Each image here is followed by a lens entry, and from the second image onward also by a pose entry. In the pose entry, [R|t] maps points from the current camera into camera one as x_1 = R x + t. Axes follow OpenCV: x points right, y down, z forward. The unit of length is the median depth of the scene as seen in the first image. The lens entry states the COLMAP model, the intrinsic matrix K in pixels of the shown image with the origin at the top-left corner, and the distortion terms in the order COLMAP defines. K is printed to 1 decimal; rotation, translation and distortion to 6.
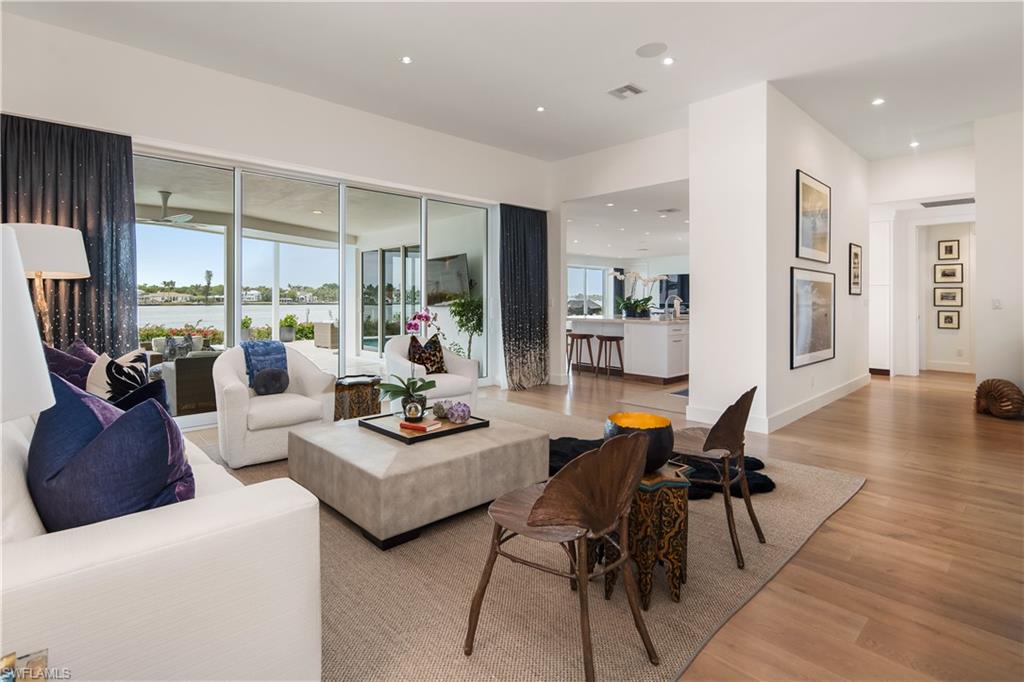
lens RADIAL K [[498.9, 0, 510.0], [0, 498.9, 301.9], [0, 0, 1]] dist [0.001905, -0.002706]
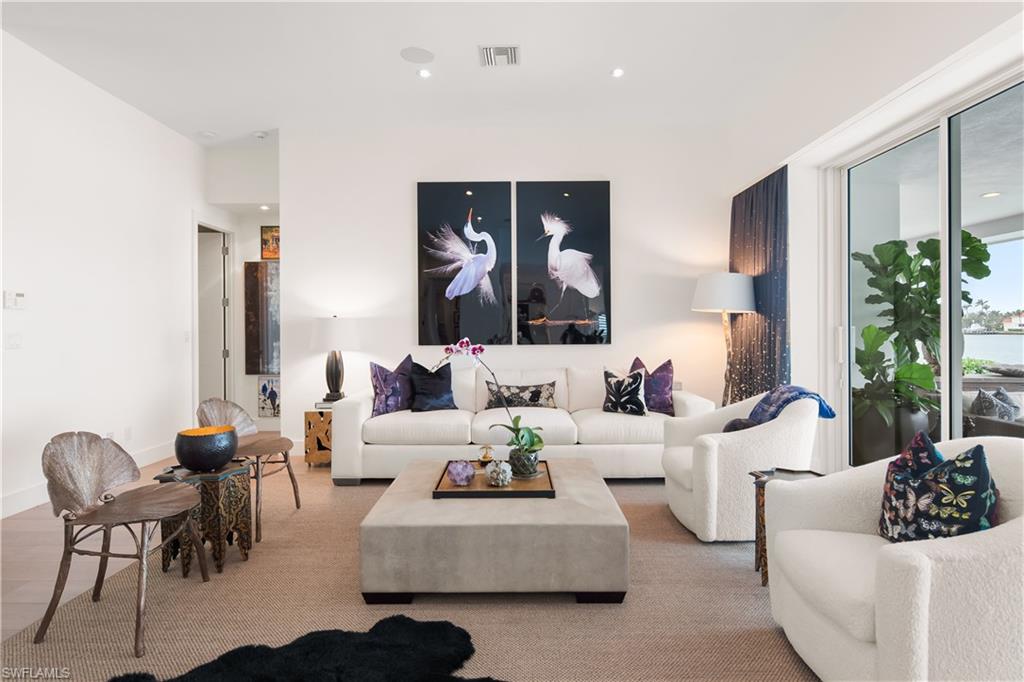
lens RADIAL K [[536.0, 0, 520.5], [0, 536.0, 329.8], [0, 0, 1]] dist [-0.002409, -0.002949]
pose [[-0.684204, 0.004978, -0.729274, 0.220268], [-0.000302, 0.999975, 0.007110, -0.007450], [0.729291, 0.005085, -0.684185, 0.788682]]
